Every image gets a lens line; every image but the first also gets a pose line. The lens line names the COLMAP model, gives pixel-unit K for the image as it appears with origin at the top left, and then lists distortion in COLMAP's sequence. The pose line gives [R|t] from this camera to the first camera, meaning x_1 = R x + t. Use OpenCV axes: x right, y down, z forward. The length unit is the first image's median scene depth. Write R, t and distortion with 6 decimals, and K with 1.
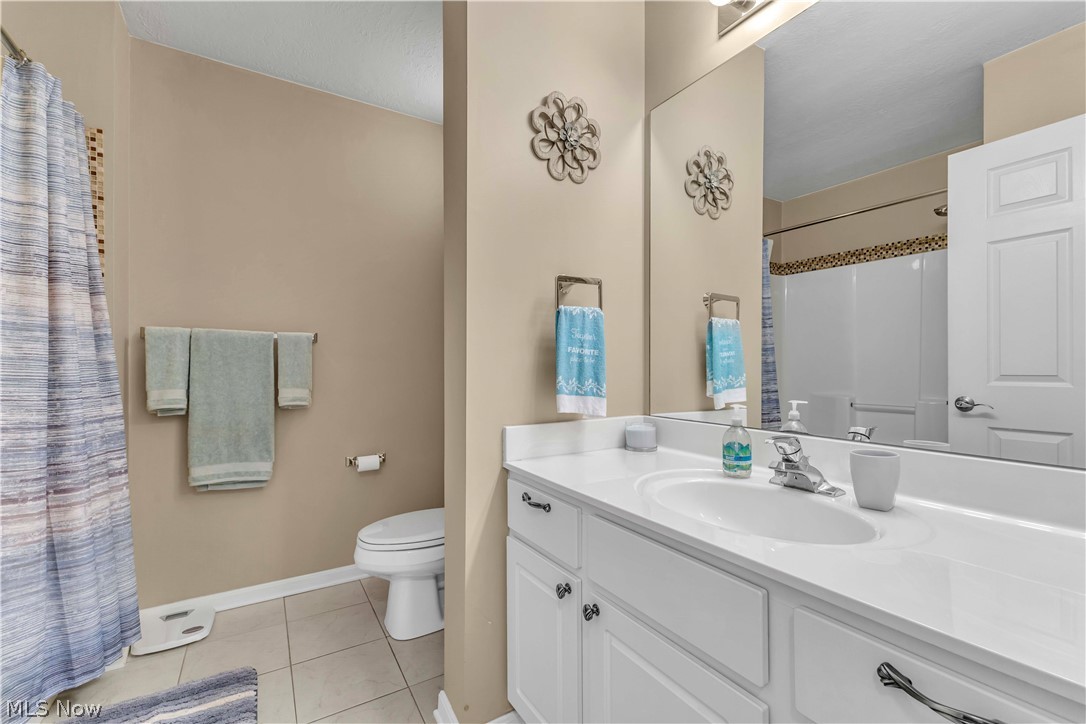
lens RADIAL K [[468.4, 0, 548.0], [0, 468.4, 367.8], [0, 0, 1]] dist [0.010318, -0.002714]
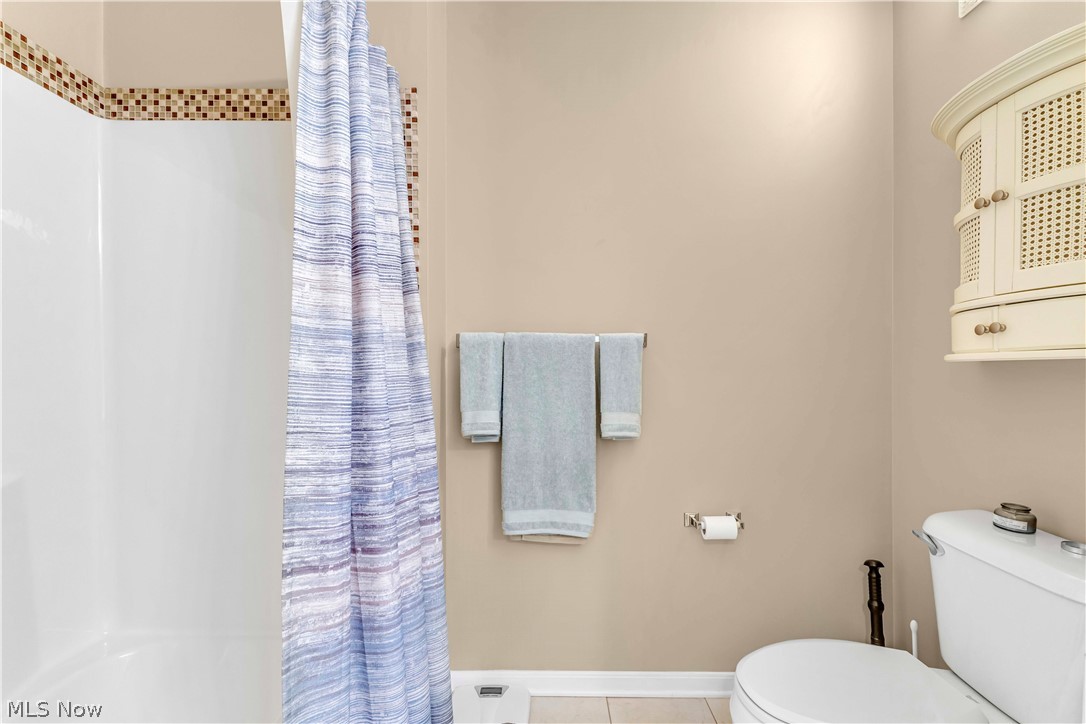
lens RADIAL K [[468.4, 0, 543.9], [0, 468.4, 369.8], [0, 0, 1]] dist [0.010318, -0.002714]
pose [[0.844105, -0.007000, -0.536132, -0.338319], [0.002124, 0.999951, -0.009710, -0.017568], [0.536173, 0.007058, 0.844079, 0.447702]]
